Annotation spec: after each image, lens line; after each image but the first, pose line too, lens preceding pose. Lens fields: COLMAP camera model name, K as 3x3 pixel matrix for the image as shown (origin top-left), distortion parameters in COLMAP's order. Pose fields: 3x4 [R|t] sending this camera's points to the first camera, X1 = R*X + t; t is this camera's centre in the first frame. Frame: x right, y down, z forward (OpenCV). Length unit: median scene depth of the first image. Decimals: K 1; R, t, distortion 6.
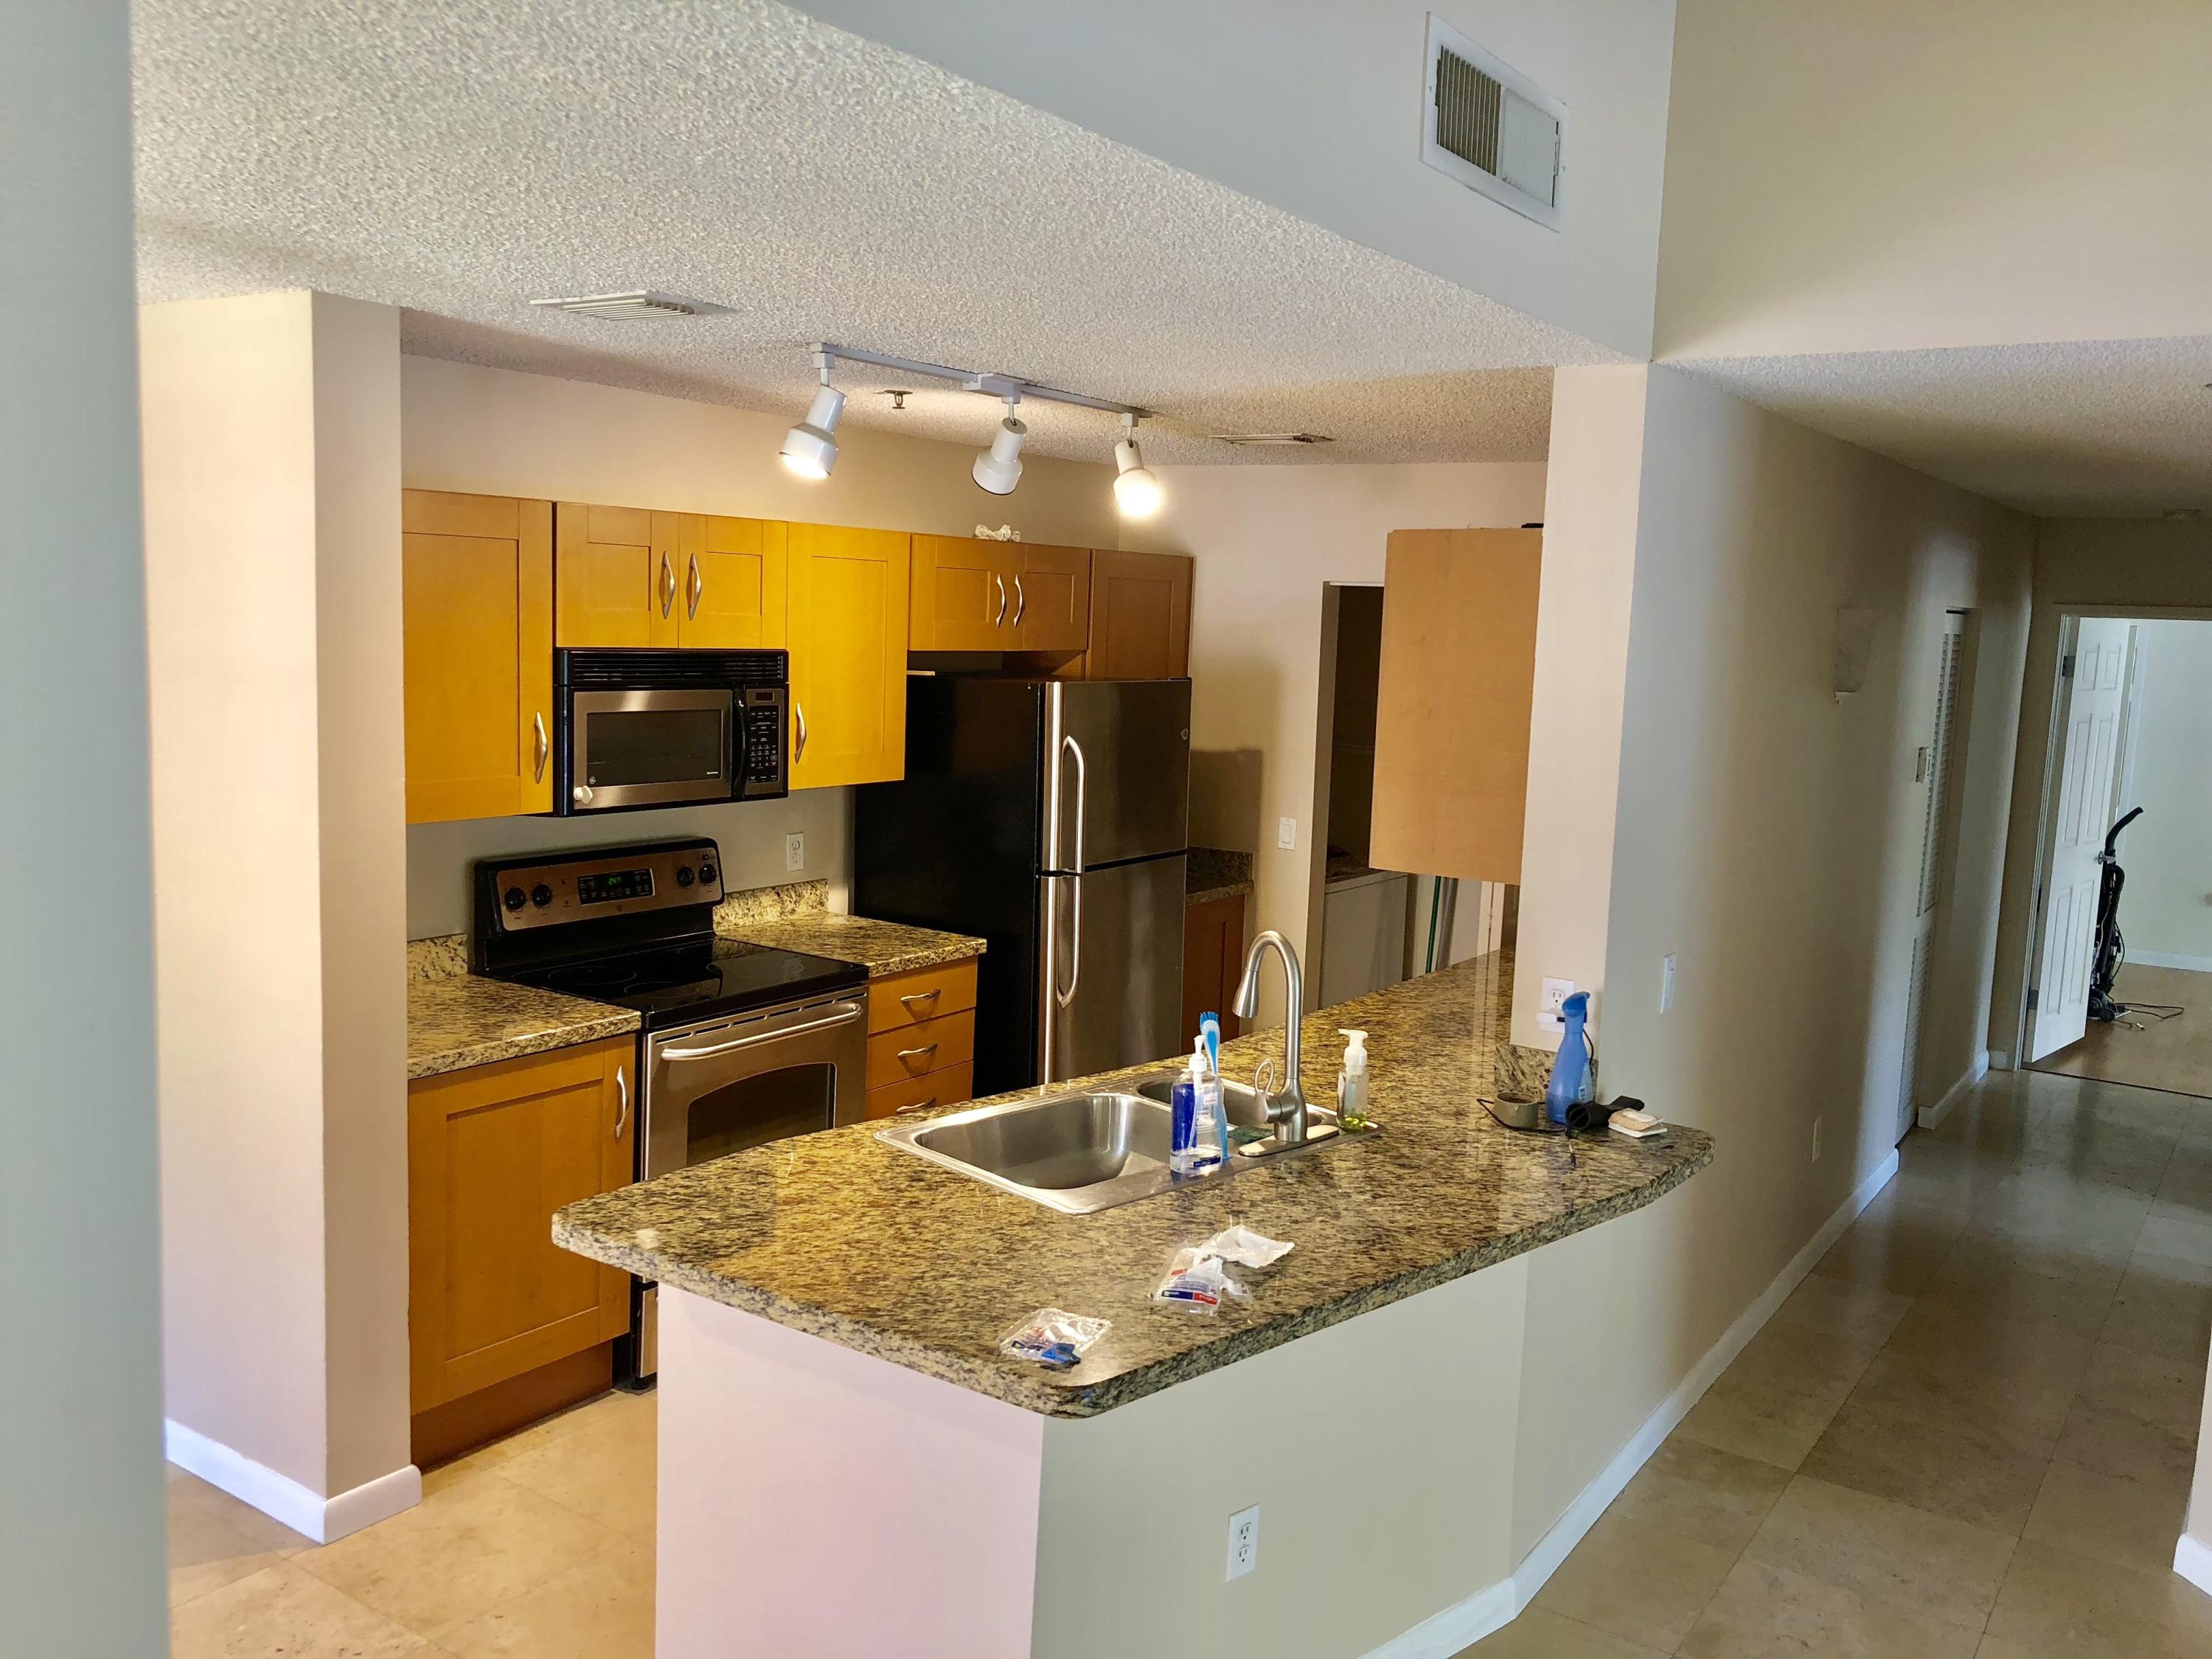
lens RADIAL K [[1831.1, 0, 1127.9], [0, 1831.1, 839.5], [0, 0, 1]] dist [0.061055, -0.065754]
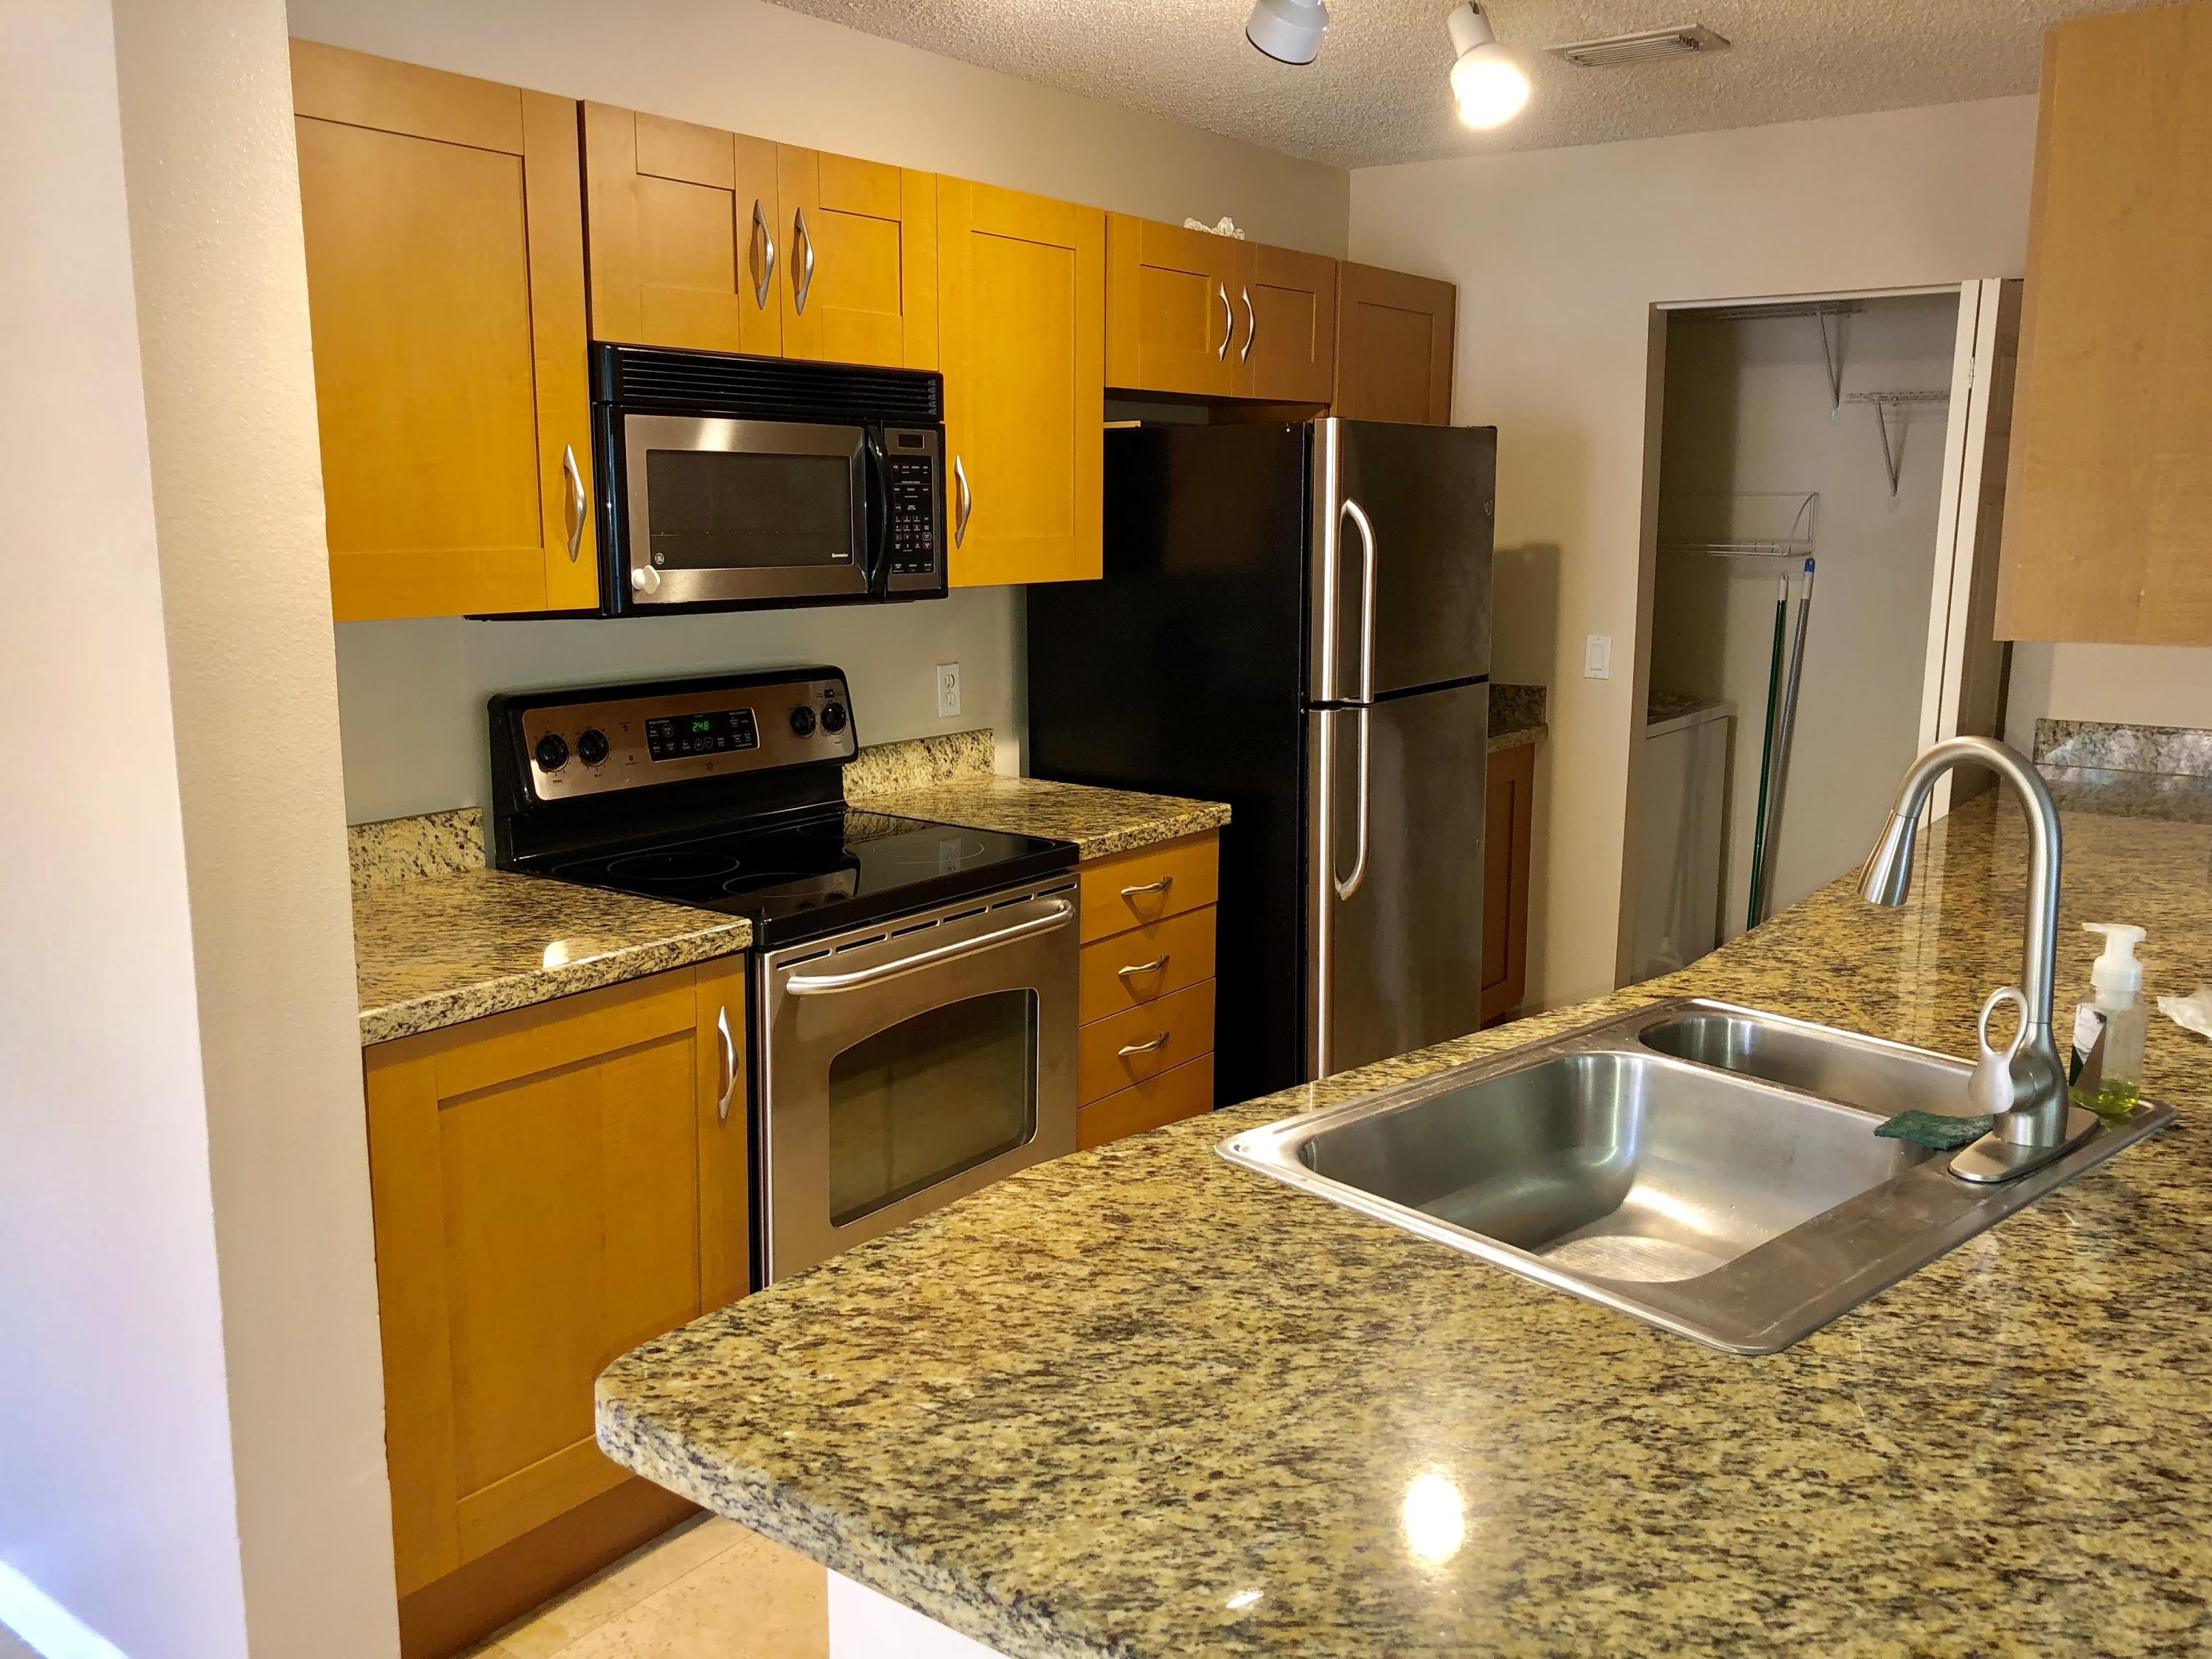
lens RADIAL K [[1831.1, 0, 1115.0], [0, 1831.1, 825.2], [0, 0, 1]] dist [0.061055, -0.065754]
pose [[0.998397, -0.026490, -0.050013, -0.102935], [0.028906, 0.998419, 0.048209, 0.033141], [0.048656, -0.049578, 0.997584, 0.363182]]
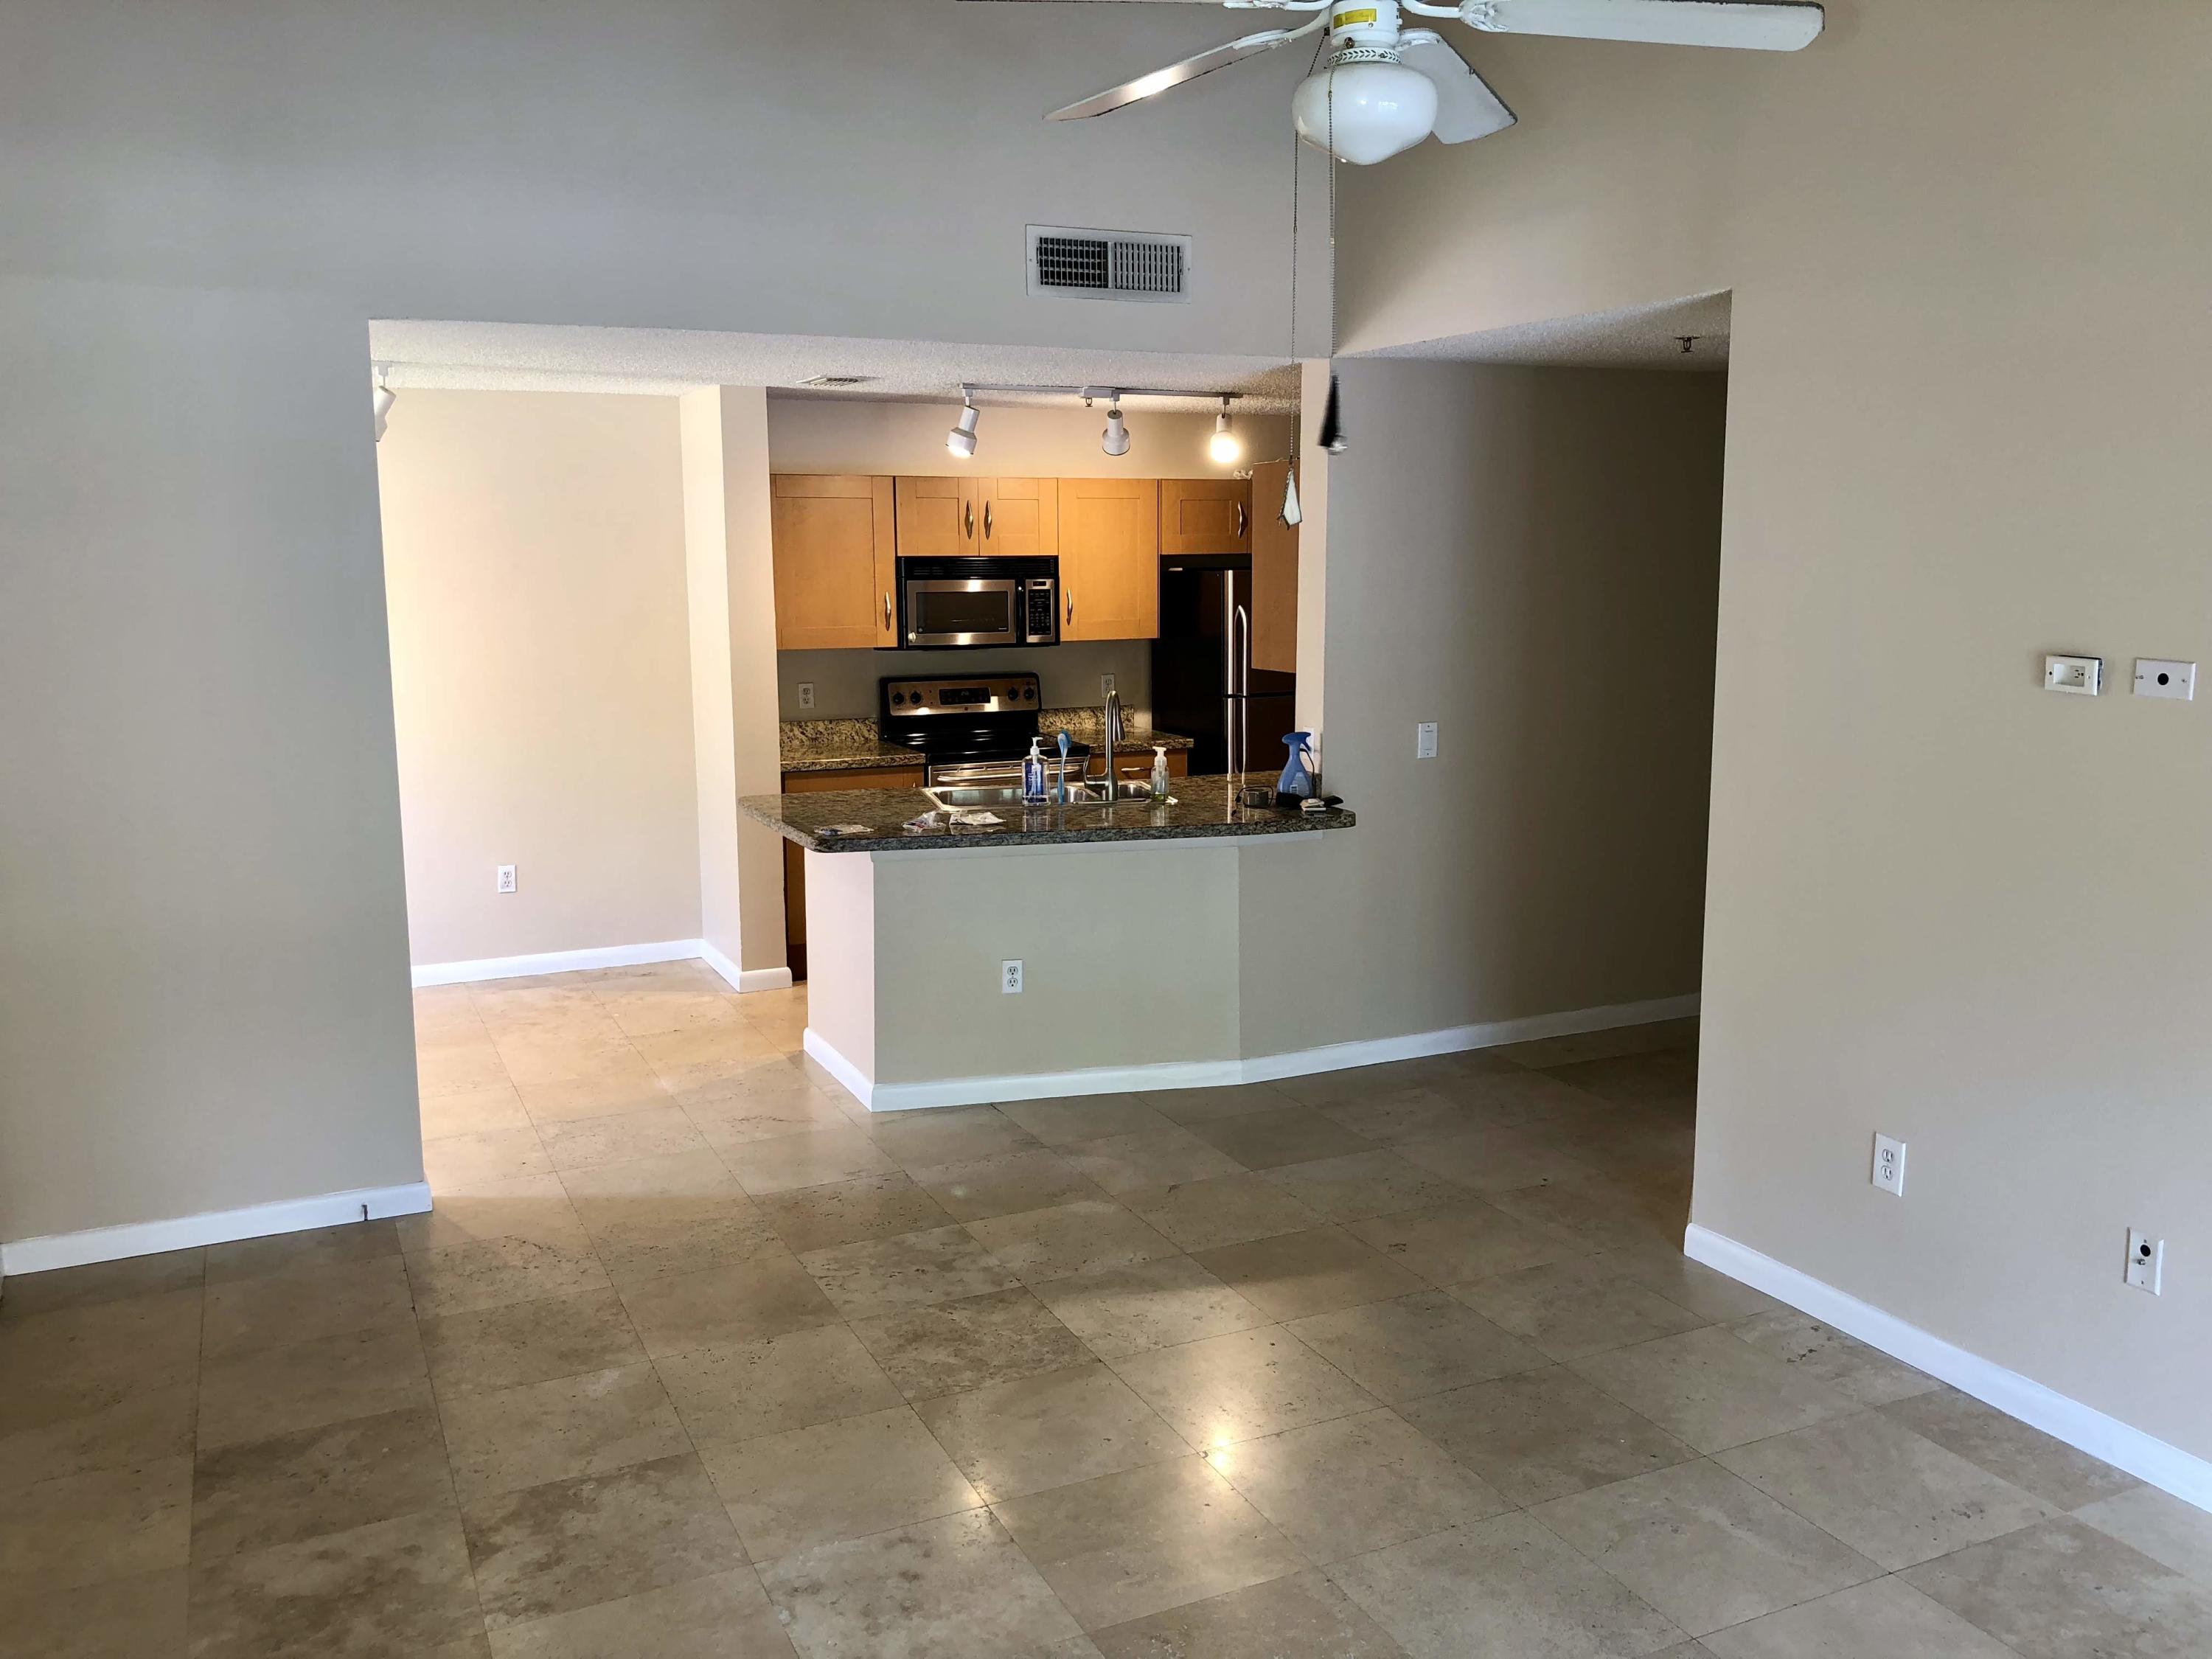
lens RADIAL K [[1831.1, 0, 1123.7], [0, 1831.1, 833.8], [0, 0, 1]] dist [0.061055, -0.065754]
pose [[0.863659, 0.038255, -0.502623, 0.780619], [-0.026673, 0.999187, 0.030216, 0.106415], [0.503370, -0.012690, 0.863978, -0.449563]]
